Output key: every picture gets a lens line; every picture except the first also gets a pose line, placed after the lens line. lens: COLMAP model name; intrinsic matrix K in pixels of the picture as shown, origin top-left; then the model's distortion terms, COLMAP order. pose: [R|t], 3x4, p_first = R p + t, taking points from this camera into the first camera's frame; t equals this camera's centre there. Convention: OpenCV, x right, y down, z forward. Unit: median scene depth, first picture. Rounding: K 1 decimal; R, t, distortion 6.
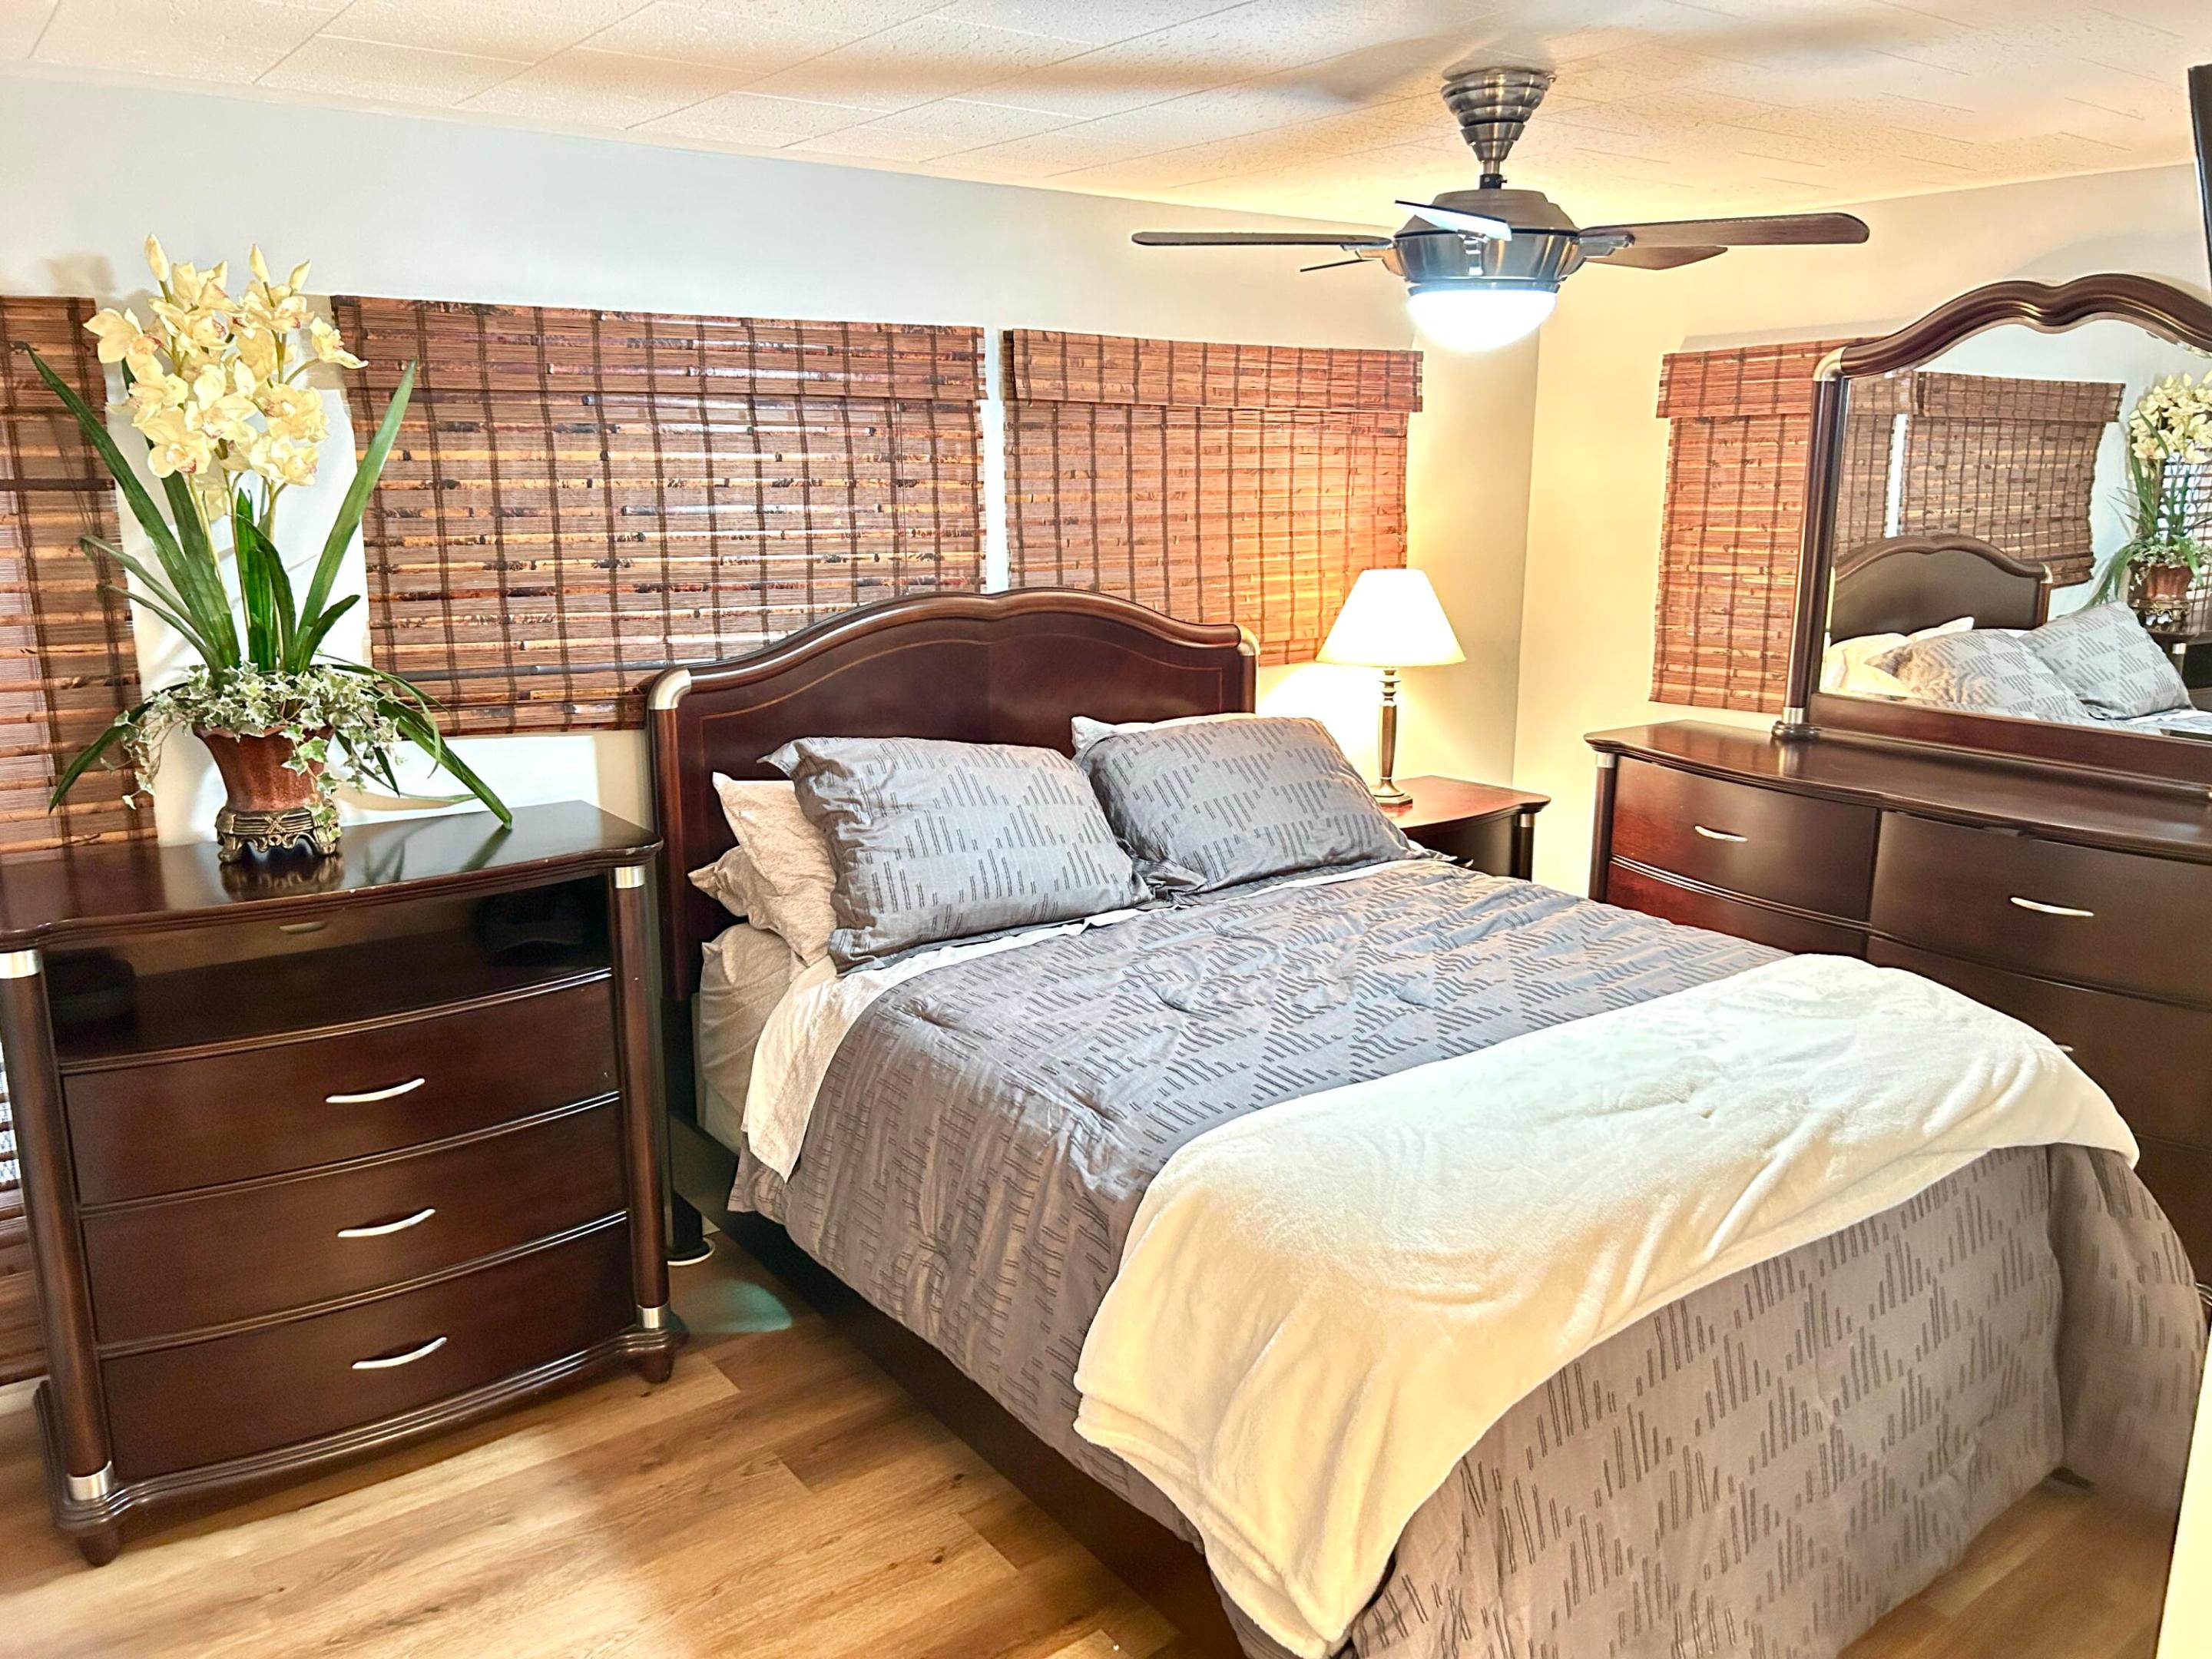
lens RADIAL K [[1643.4, 0, 1106.0], [0, 1643.4, 829.5], [0, 0, 1]] dist [0.038484, -0.177977]
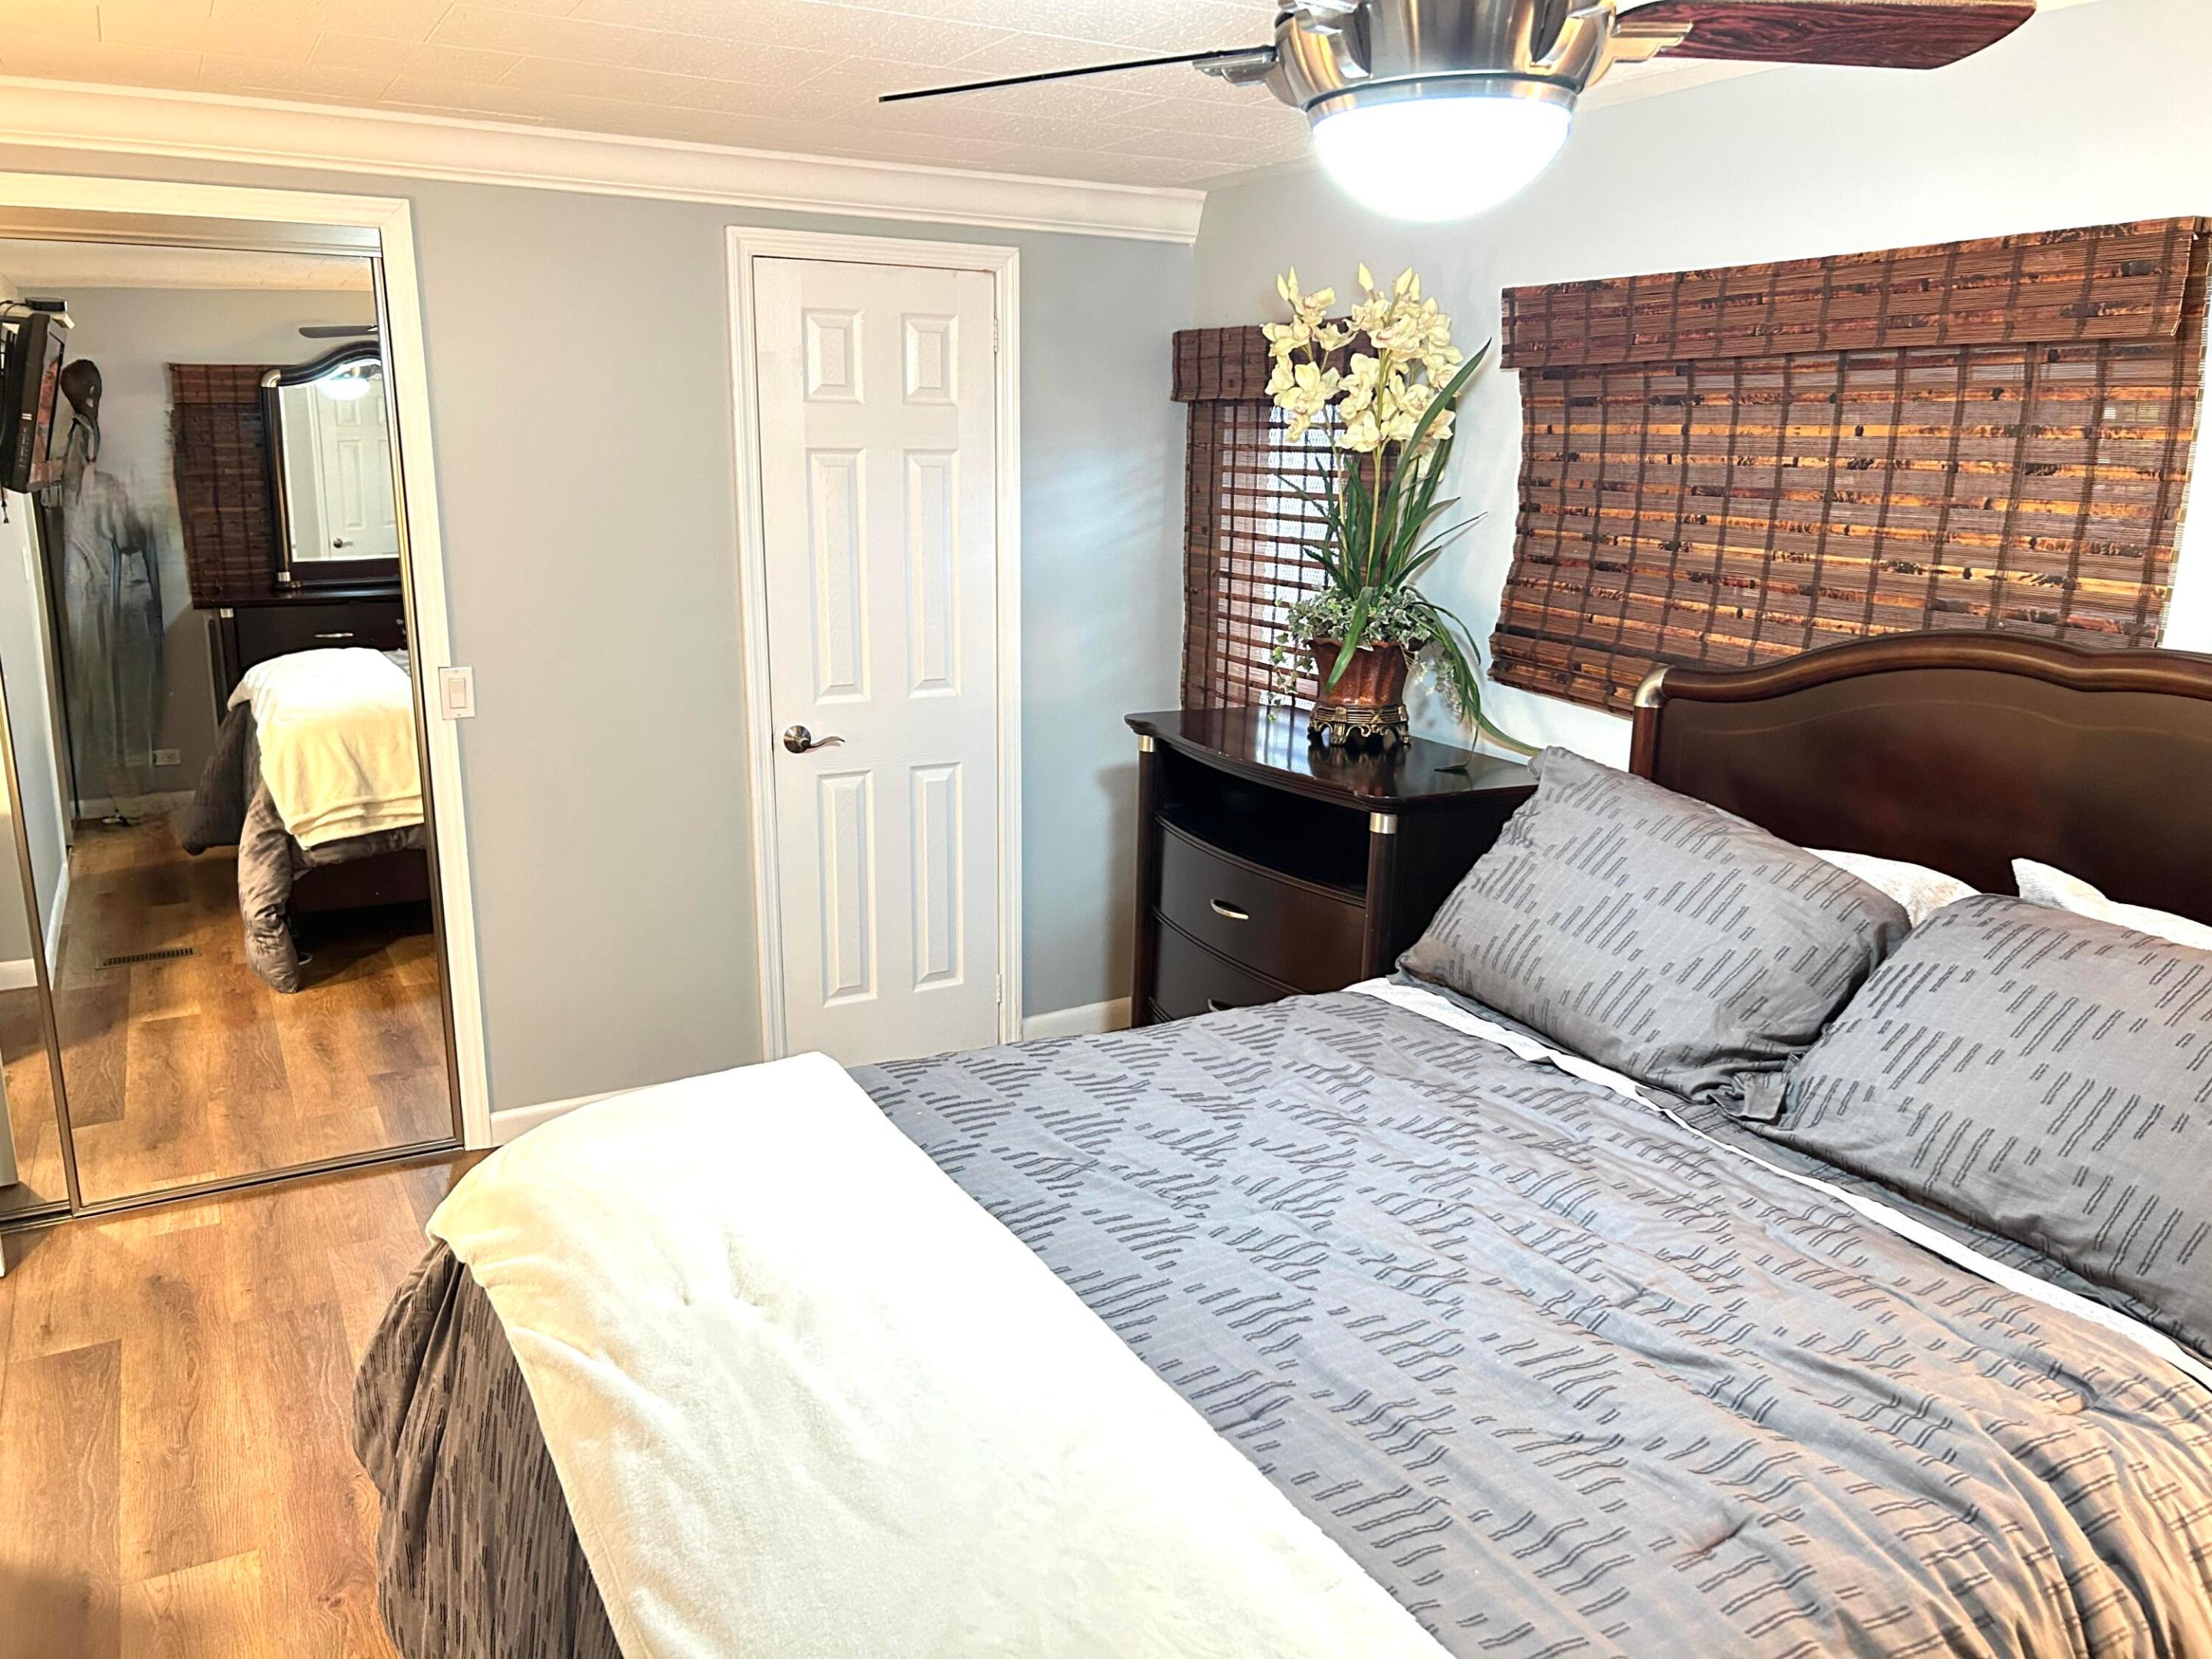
lens RADIAL K [[1659.7, 0, 1104.5], [0, 1659.7, 819.6], [0, 0, 1]] dist [0.087963, -0.102378]
pose [[-0.128177, 0.225420, -0.965793, 0.682950], [-0.220895, 0.942874, 0.249387, -0.178227], [0.966838, 0.245305, -0.071061, 0.781103]]
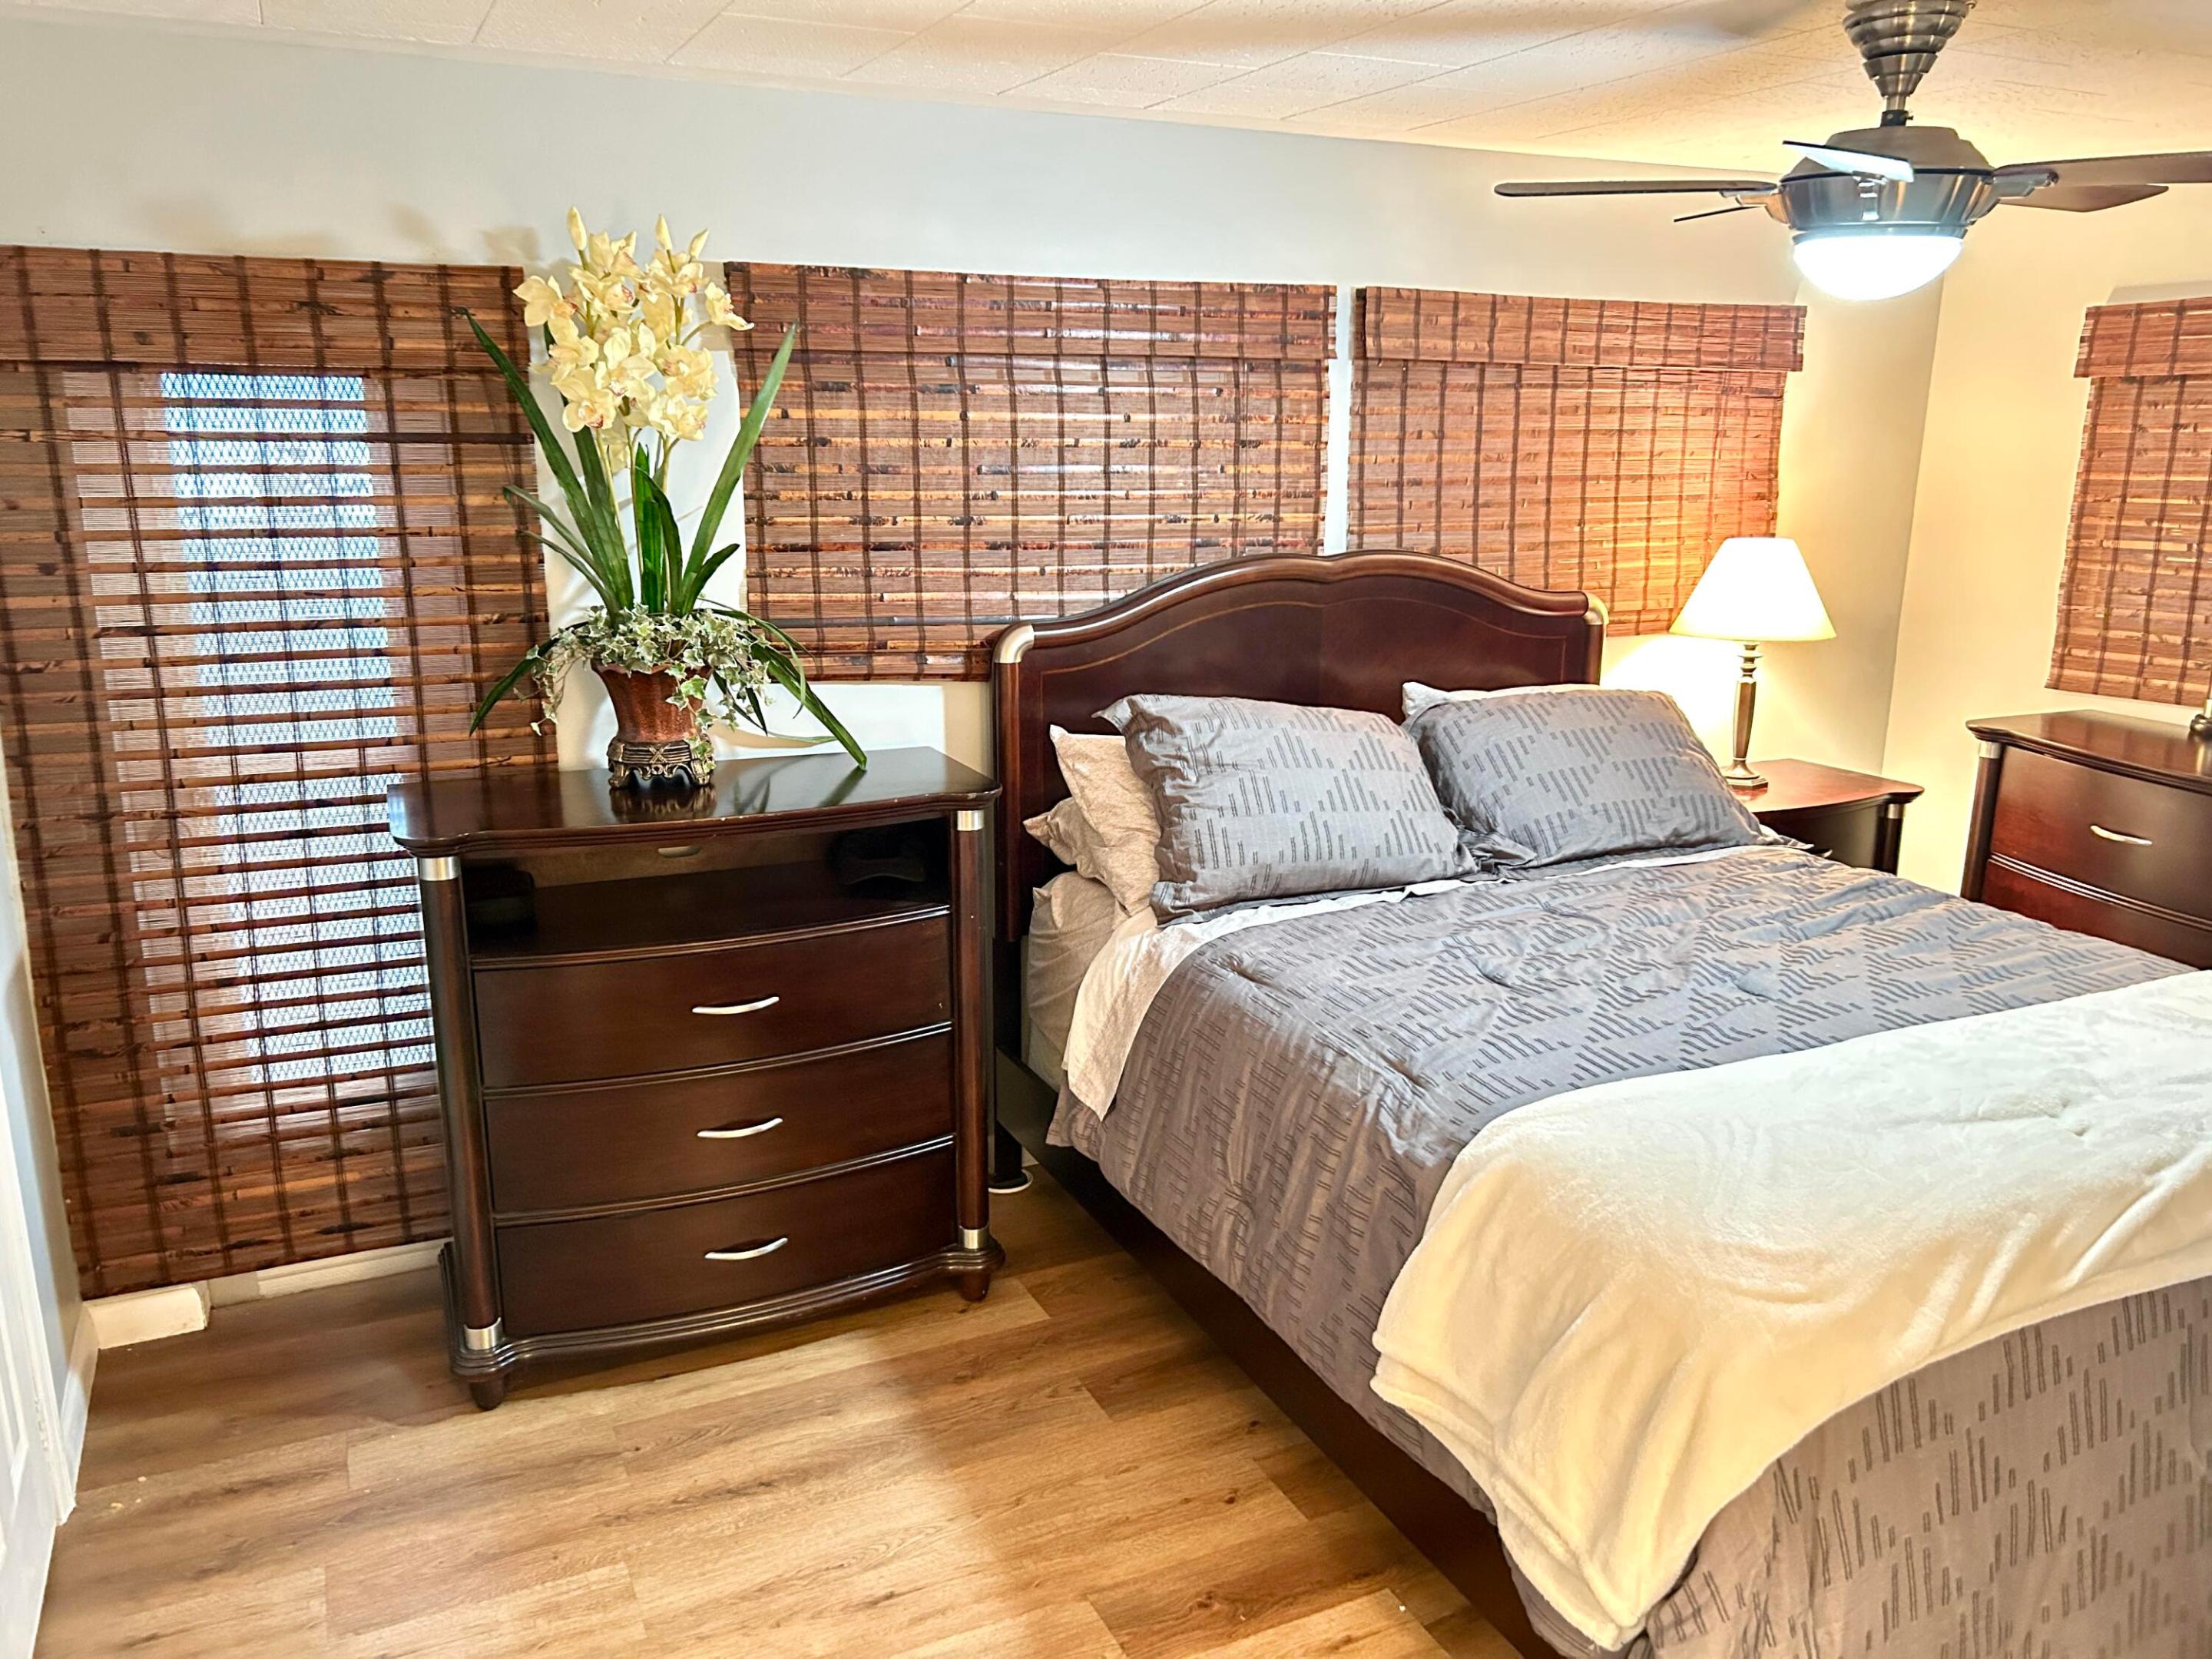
lens RADIAL K [[1713.3, 0, 1106.0], [0, 1713.3, 829.5], [0, 0, 1]] dist [0.146159, -0.307657]
pose [[0.981199, 0.053354, -0.185480, 0.000481], [-0.049137, 0.998420, 0.027264, 0.000191], [0.186641, -0.017637, 0.982270, -0.060620]]
